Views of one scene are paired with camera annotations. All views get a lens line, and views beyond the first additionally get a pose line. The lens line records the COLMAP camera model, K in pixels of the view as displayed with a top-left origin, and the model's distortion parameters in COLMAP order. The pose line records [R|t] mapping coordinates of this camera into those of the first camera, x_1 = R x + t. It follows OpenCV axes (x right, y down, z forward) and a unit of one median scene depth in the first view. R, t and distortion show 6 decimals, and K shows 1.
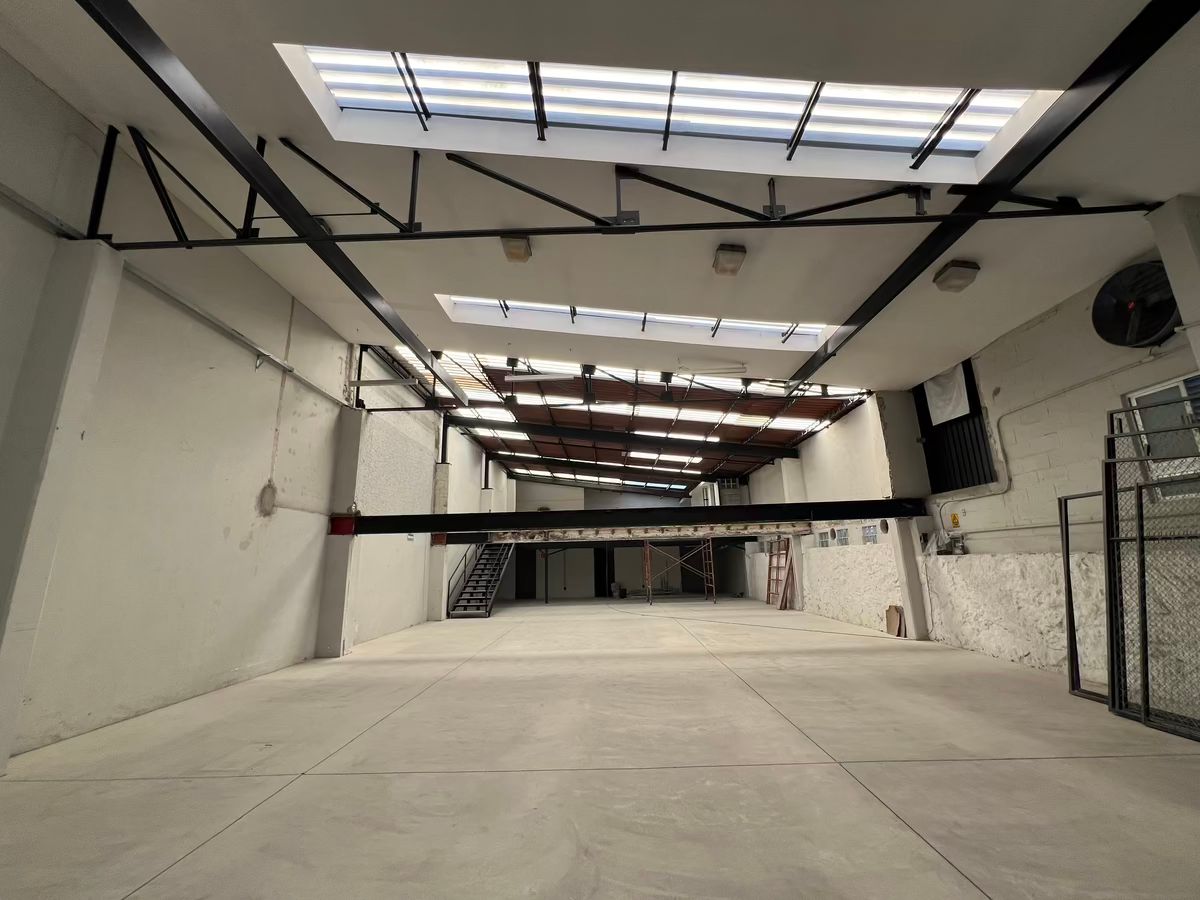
lens RADIAL K [[487.2, 0, 600.0], [0, 487.2, 450.0], [0, 0, 1]] dist [-0.000608, -0.000718]
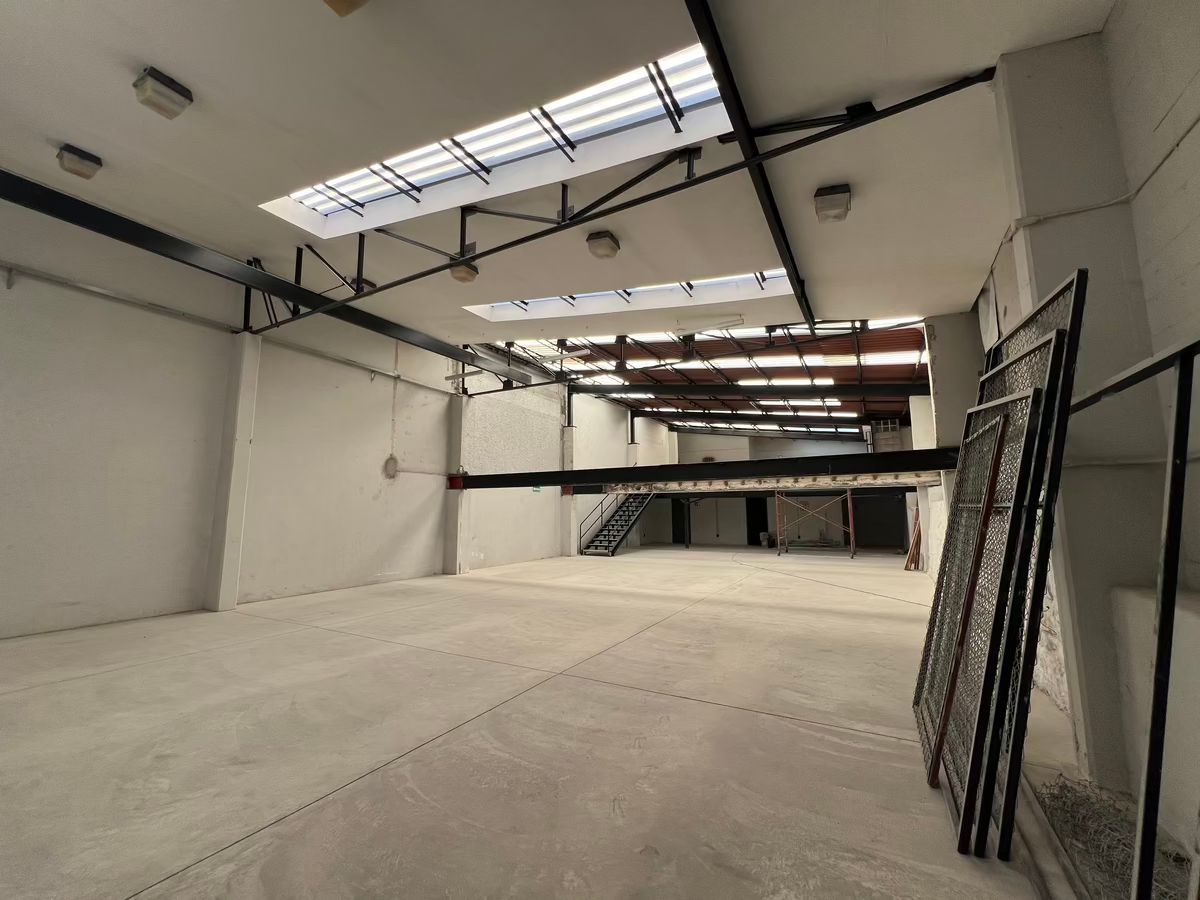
lens RADIAL K [[488.8, 0, 600.0], [0, 488.8, 450.0], [0, 0, 1]] dist [-0.000581, -0.000025]
pose [[0.879891, -0.036600, -0.473764, 0.440464], [0.088861, 0.992114, 0.088390, -0.020148], [0.466793, -0.119872, 0.876205, -0.006946]]
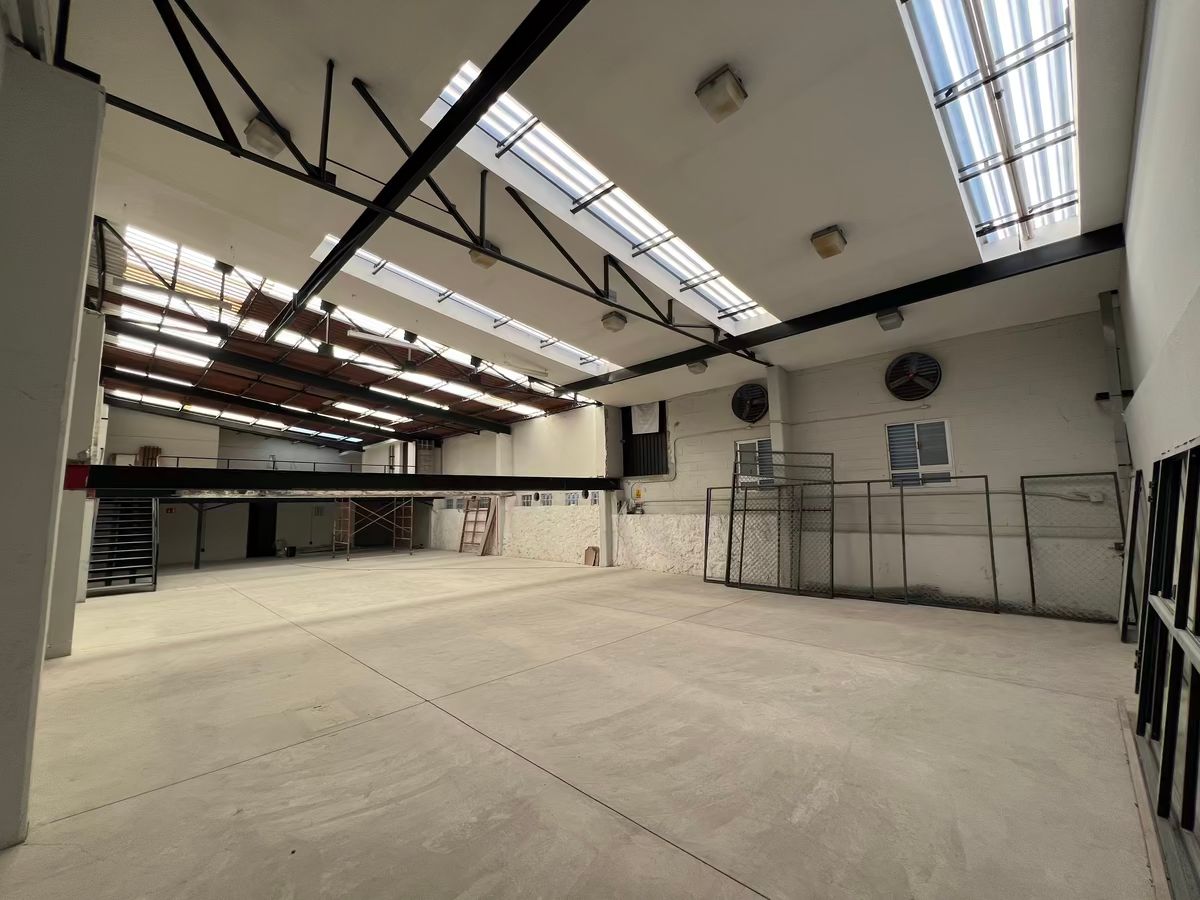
lens RADIAL K [[487.2, 0, 600.0], [0, 487.2, 450.0], [0, 0, 1]] dist [-0.000608, -0.000718]
pose [[0.687306, 0.090161, 0.720751, -0.468561], [-0.160047, 0.986678, 0.029194, -0.024645], [-0.708517, -0.135419, 0.692579, -0.028523]]
